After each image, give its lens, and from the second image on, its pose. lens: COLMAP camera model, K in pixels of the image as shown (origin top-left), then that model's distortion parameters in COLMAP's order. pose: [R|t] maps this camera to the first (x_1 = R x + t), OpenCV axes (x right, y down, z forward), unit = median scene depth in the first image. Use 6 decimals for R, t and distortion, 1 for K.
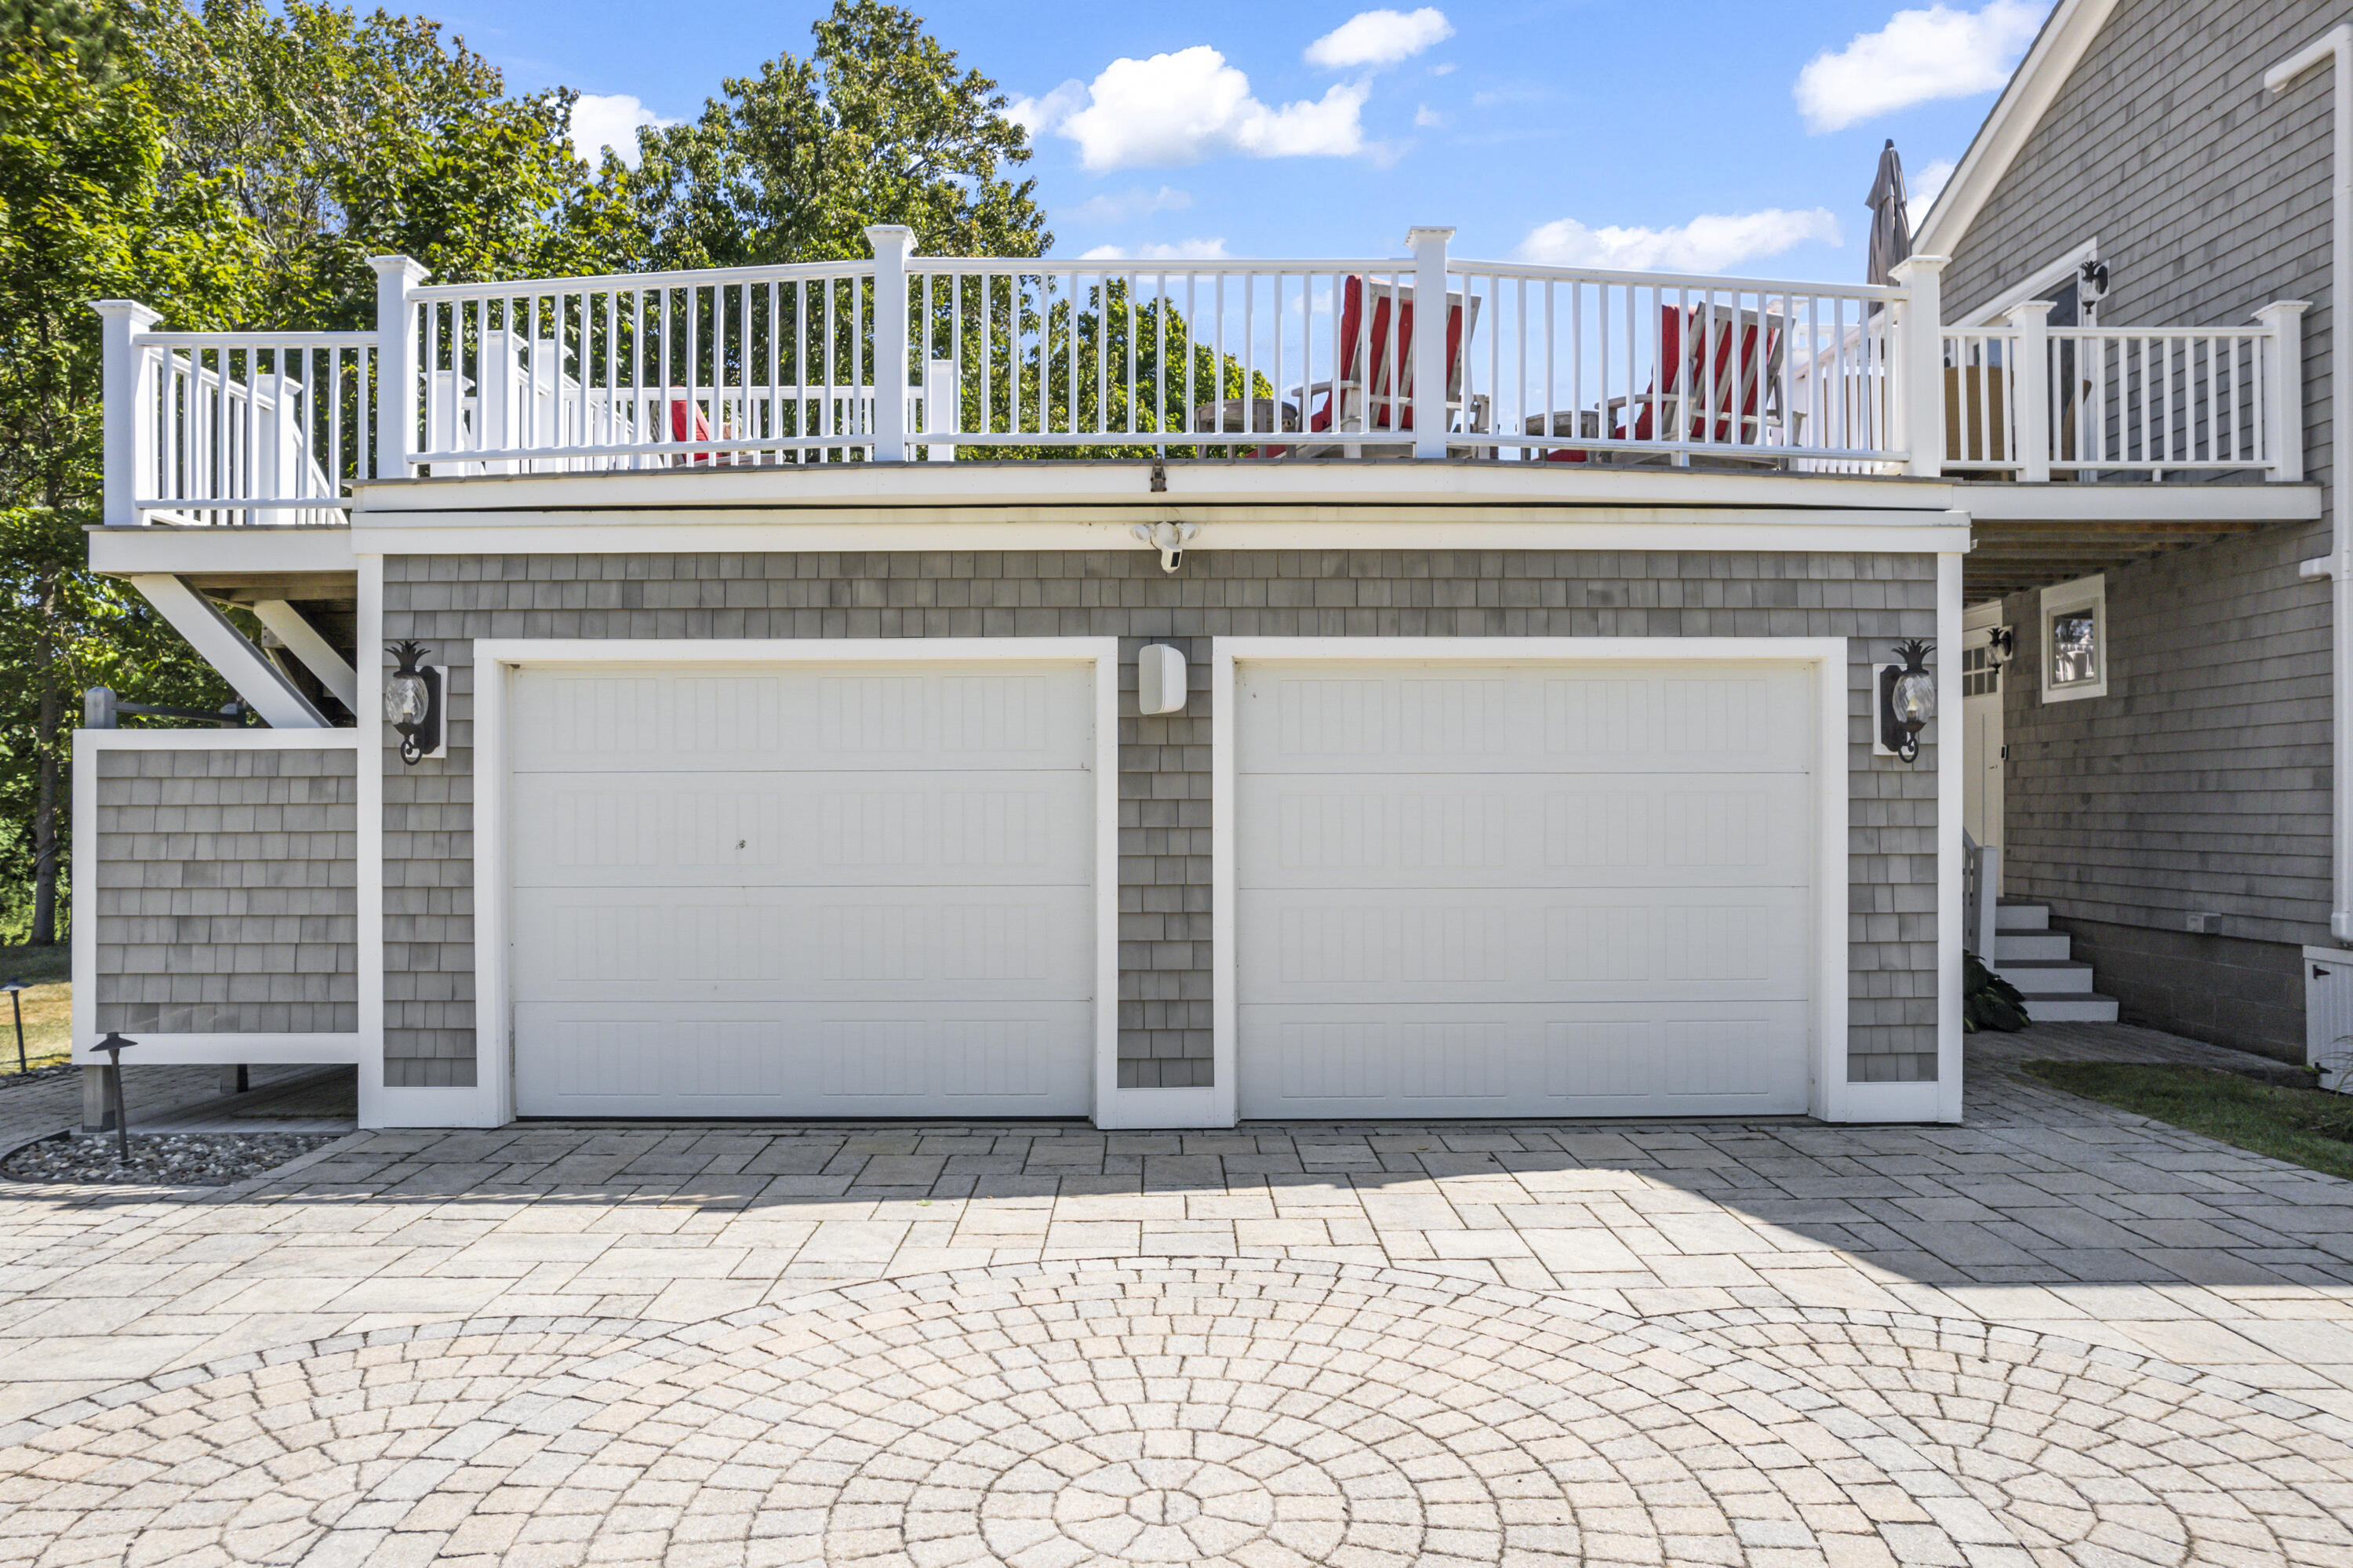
lens RADIAL K [[1528.5, 0, 1176.5], [0, 1528.5, 784.0], [0, 0, 1]] dist [-0.076953, 0.072454]
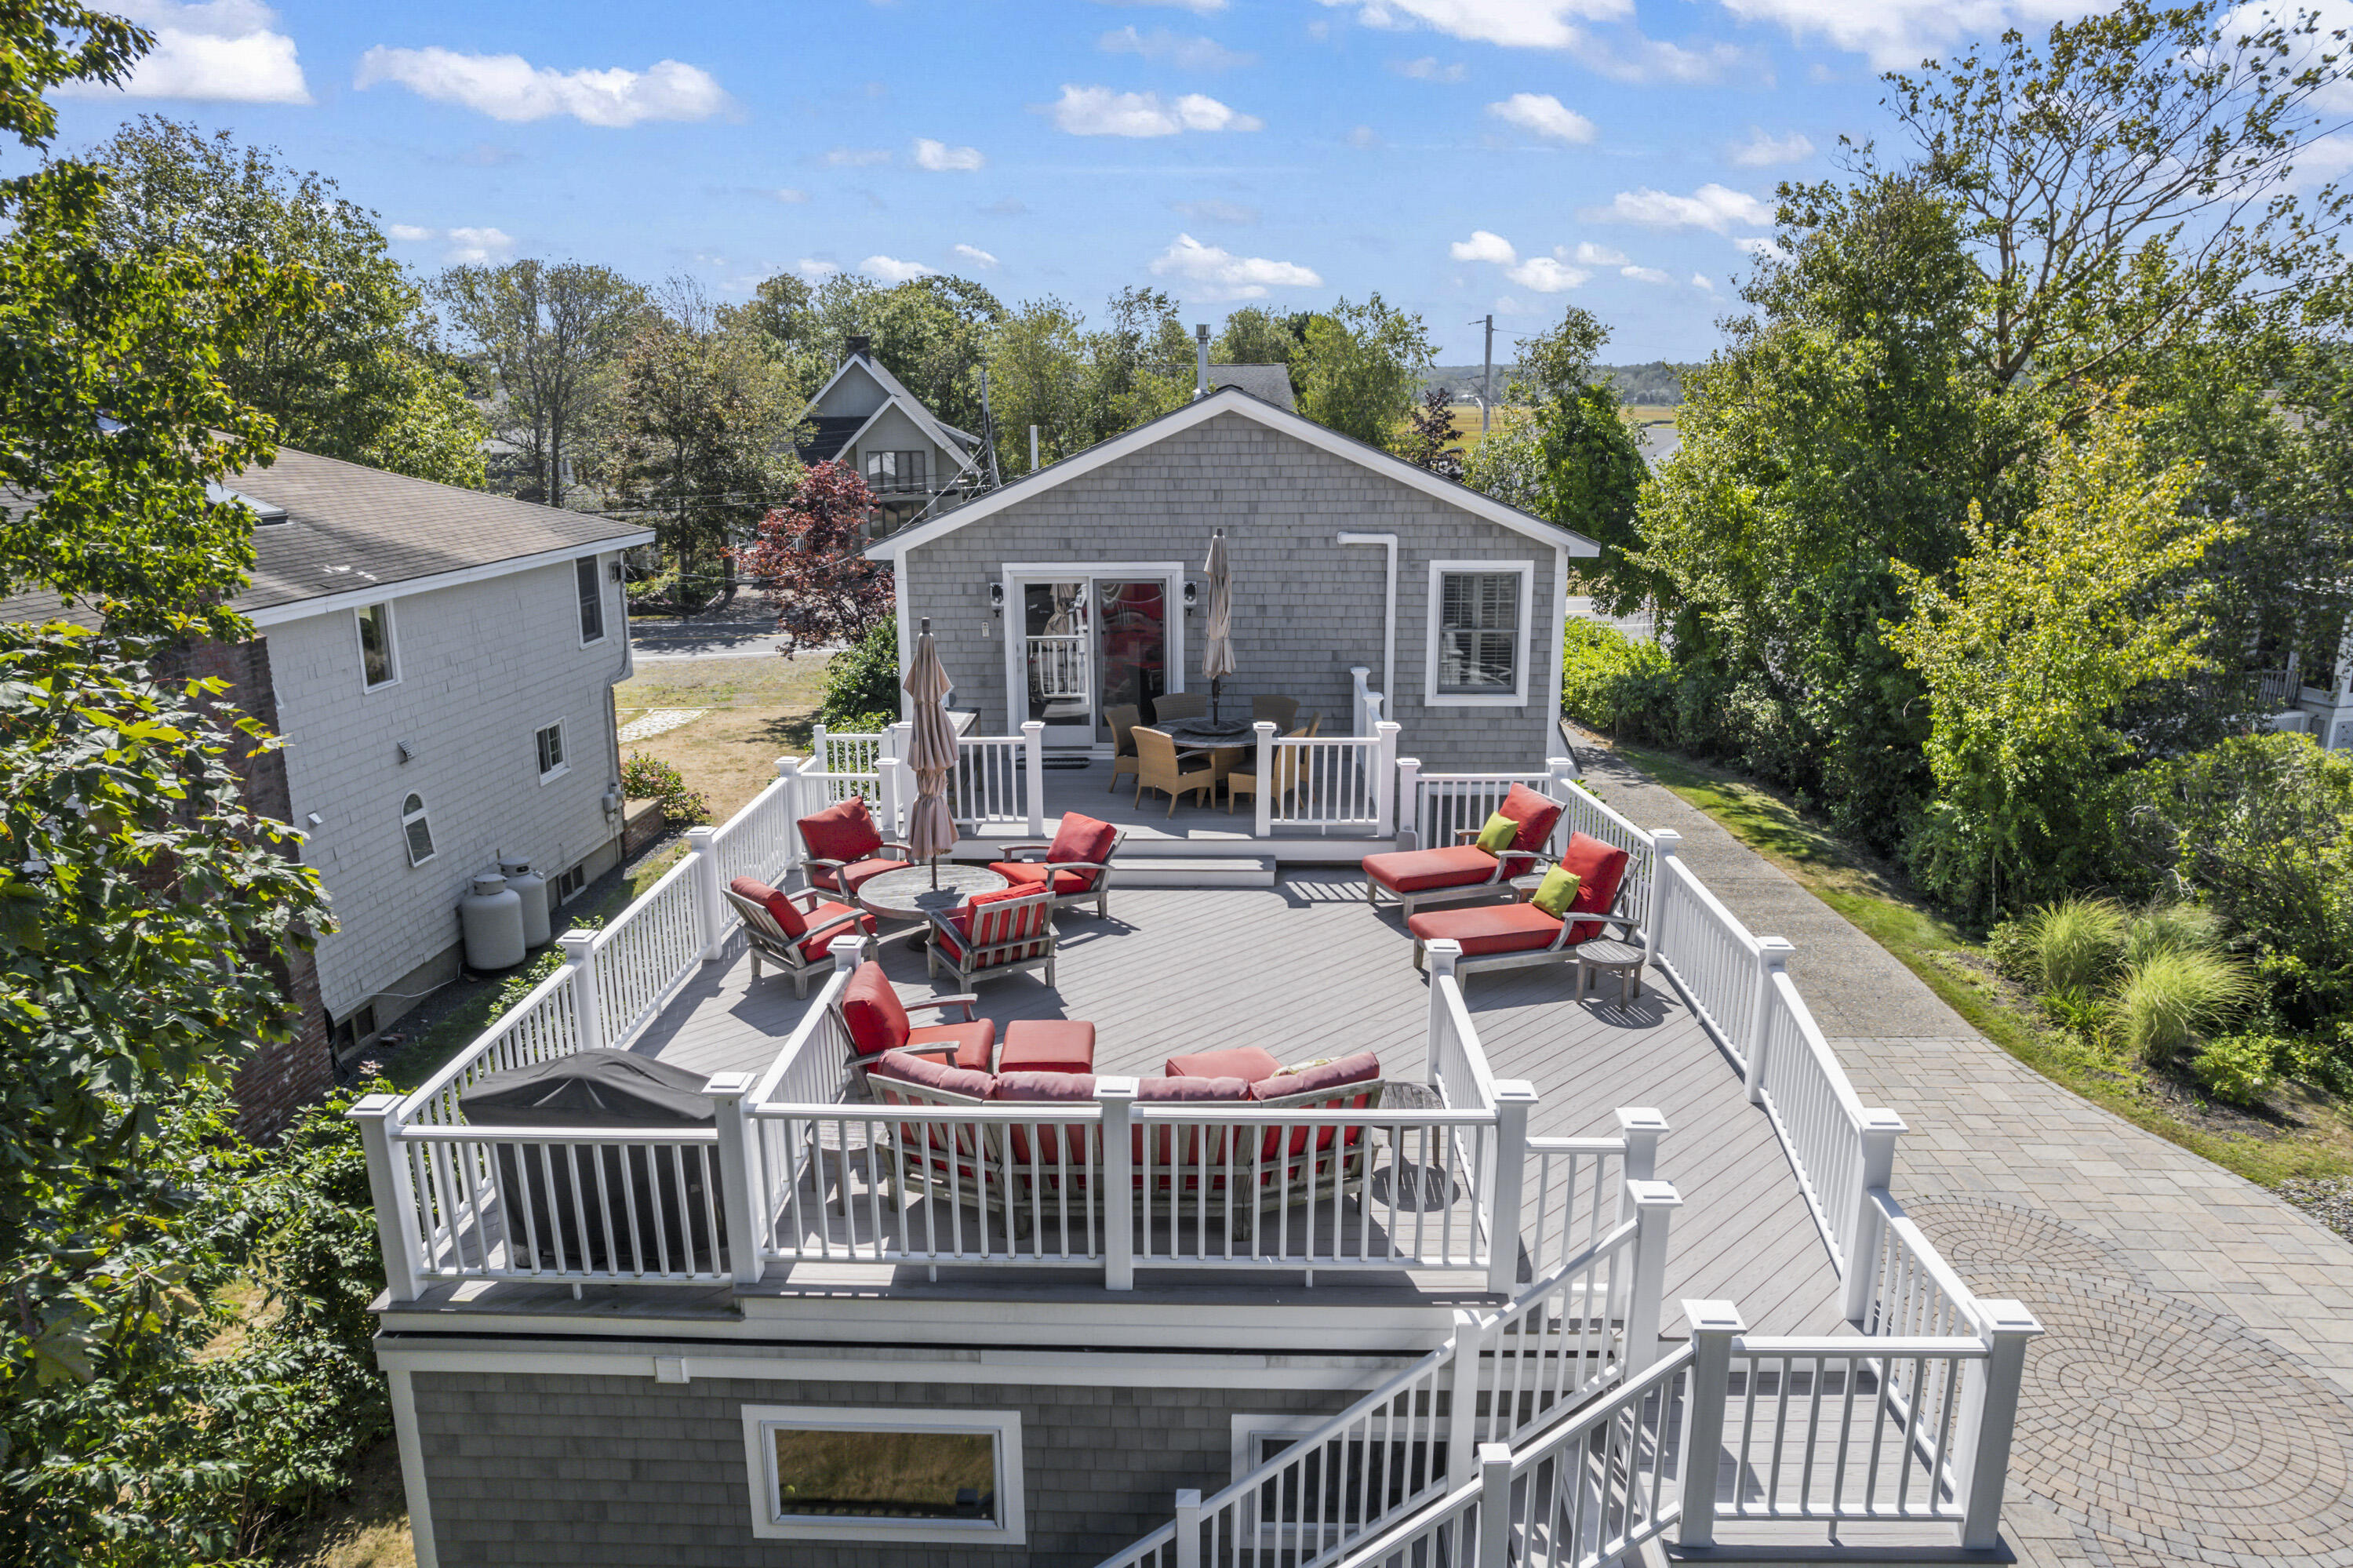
lens RADIAL K [[1509.8, 0, 1176.5], [0, 1509.8, 784.0], [0, 0, 1]] dist [-0.003823, -0.001177]
pose [[0.051887, -0.242478, 0.968768, -1.488397], [-0.006537, 0.969972, 0.243130, -0.817953], [-0.998632, -0.018948, 0.048744, 1.451041]]
